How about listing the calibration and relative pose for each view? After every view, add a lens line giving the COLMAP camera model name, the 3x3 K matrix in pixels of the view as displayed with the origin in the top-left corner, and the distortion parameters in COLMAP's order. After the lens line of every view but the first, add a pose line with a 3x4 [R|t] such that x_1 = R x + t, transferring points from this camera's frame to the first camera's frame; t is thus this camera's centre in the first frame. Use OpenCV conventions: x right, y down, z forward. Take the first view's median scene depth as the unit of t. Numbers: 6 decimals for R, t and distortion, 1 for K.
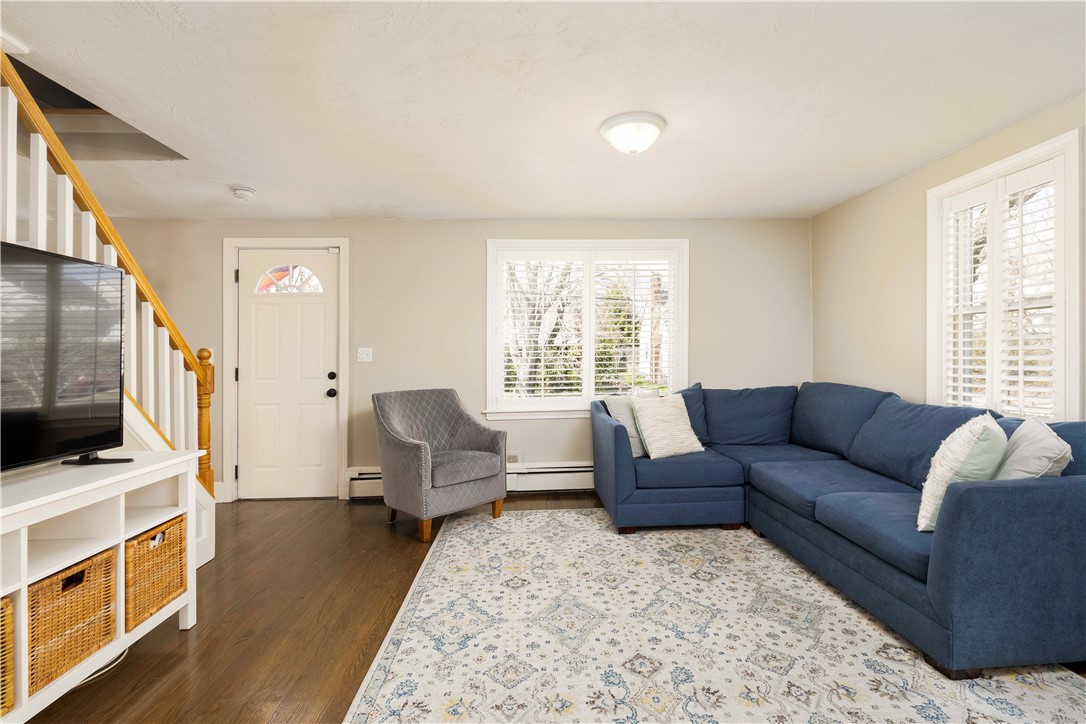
lens RADIAL K [[501.0, 0, 550.8], [0, 501.0, 363.2], [0, 0, 1]] dist [-0.009575, 0.002564]
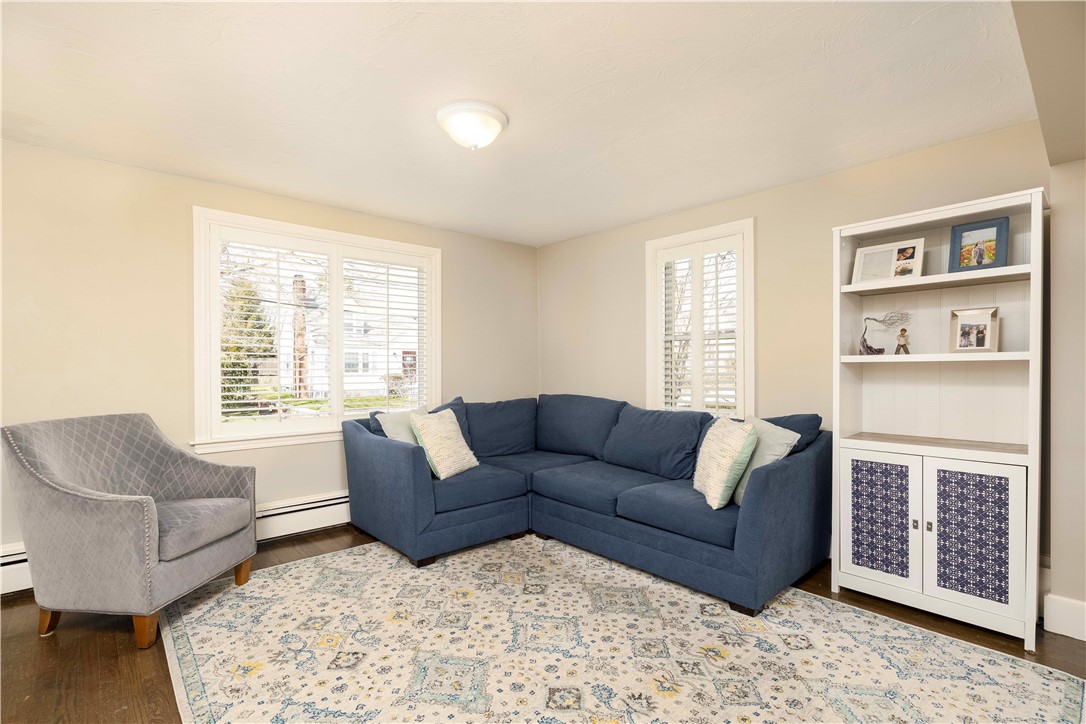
lens RADIAL K [[501.0, 0, 533.8], [0, 501.0, 378.7], [0, 0, 1]] dist [-0.009575, 0.002564]
pose [[0.786192, 0.000548, 0.617982, -0.282395], [-0.004217, 0.999981, 0.004478, -0.001826], [-0.617968, -0.006126, 0.786180, 0.188928]]
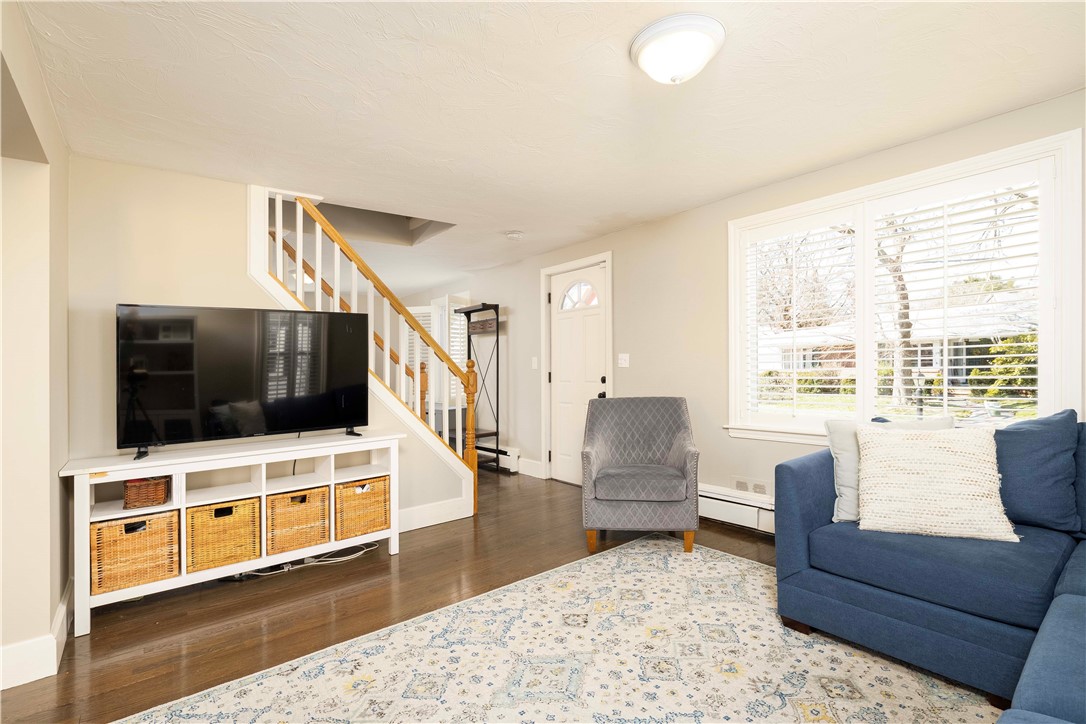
lens RADIAL K [[501.0, 0, 543.1], [0, 501.0, 364.0], [0, 0, 1]] dist [-0.009575, 0.002564]
pose [[0.584536, -0.005016, -0.811352, 0.549922], [0.010386, 0.999945, 0.001301, -0.018454], [0.811301, -0.009187, 0.584557, 0.382281]]
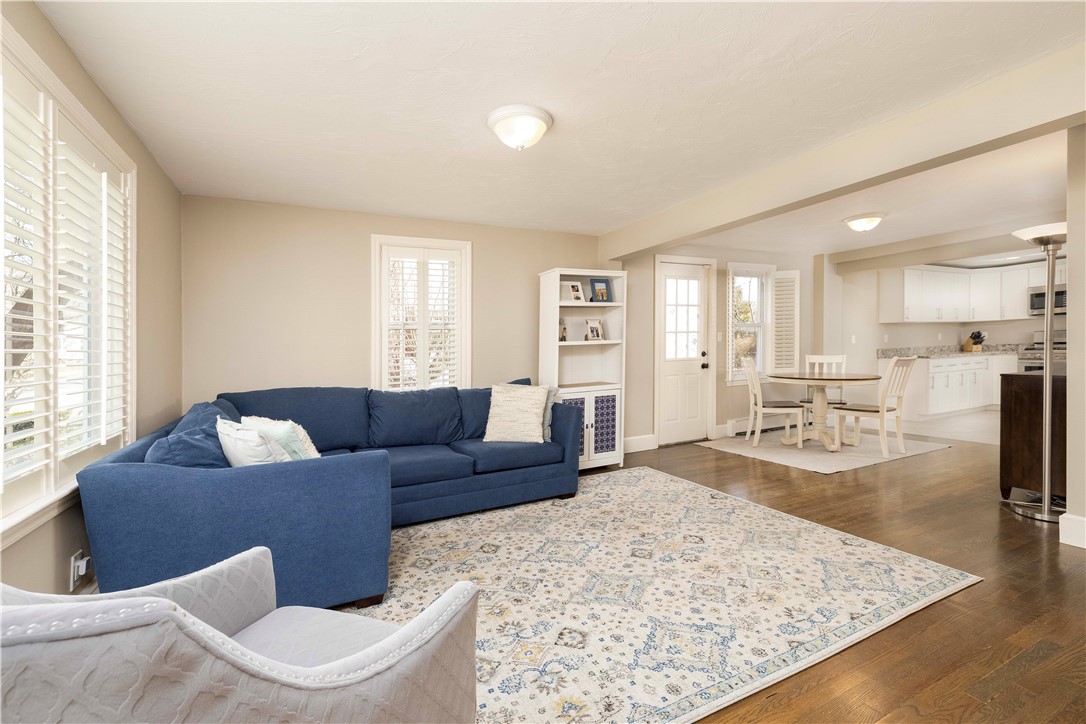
lens RADIAL K [[481.8, 0, 532.3], [0, 481.8, 373.6], [0, 0, 1]] dist [0.000914, -0.000126]
pose [[-0.390539, -0.018583, 0.920399, -0.642962], [0.046923, 0.998095, 0.040062, -0.005243], [-0.919390, 0.058833, -0.388923, 1.166389]]
